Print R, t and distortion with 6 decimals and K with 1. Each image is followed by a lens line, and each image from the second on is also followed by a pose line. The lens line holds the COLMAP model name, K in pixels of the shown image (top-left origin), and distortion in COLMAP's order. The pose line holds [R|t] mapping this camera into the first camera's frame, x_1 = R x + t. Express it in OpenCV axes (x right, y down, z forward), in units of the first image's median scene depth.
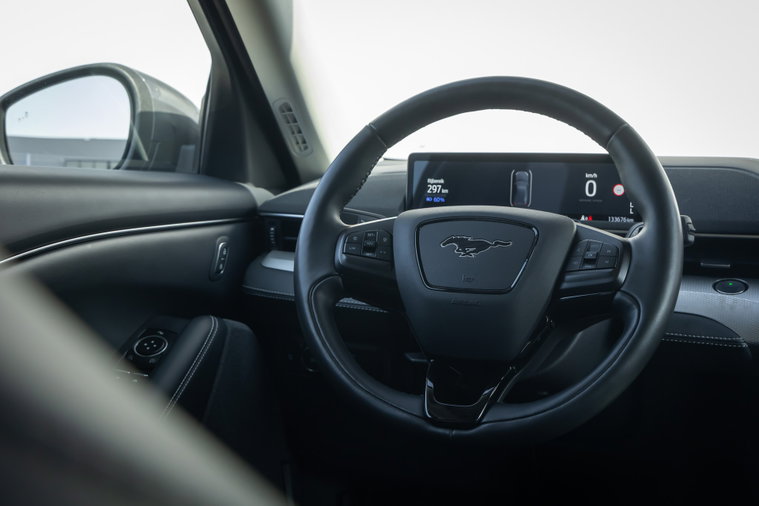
lens RADIAL K [[1137.3, 0, 378.6], [0, 1137.3, 250.7], [0, 0, 1]] dist [-0.056194, 0.000000]
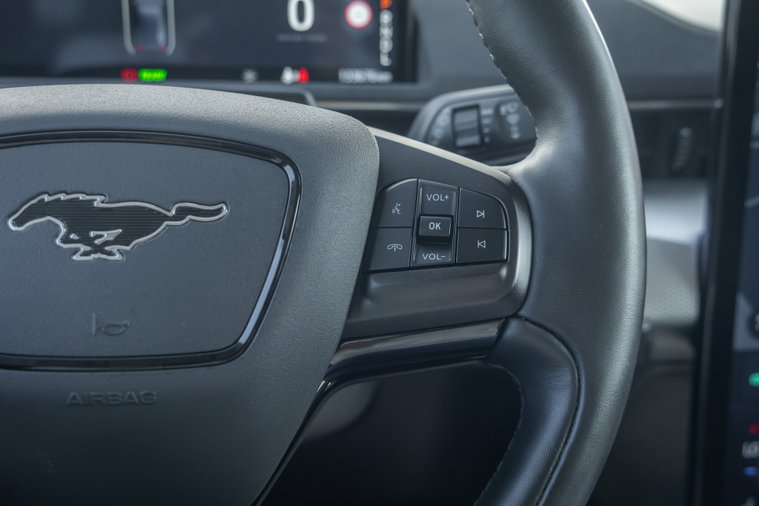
lens RADIAL K [[1000.2, 0, 380.0], [0, 1000.2, 250.2], [0, 0, 1]] dist [0.041944, 0.000000]
pose [[0.889505, -0.133987, 0.436839, 0.020369], [0.028606, 0.970494, 0.239422, -0.065057], [-0.456030, -0.200471, 0.867092, 0.673263]]
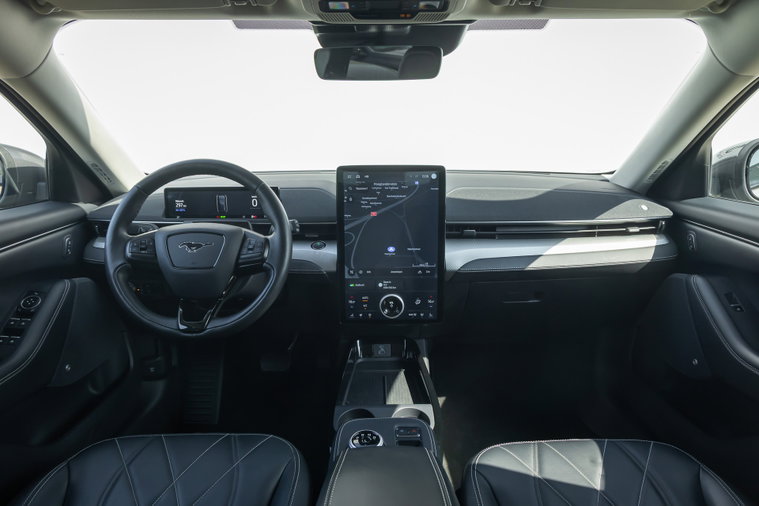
lens RADIAL K [[519.8, 0, 381.3], [0, 519.8, 247.8], [0, 0, 1]] dist [0.005105, -0.011232]
pose [[0.935766, -0.106008, 0.336310, 0.079583], [0.046788, 0.982636, 0.179550, -0.154992], [-0.349504, -0.152282, 0.924477, -0.021970]]
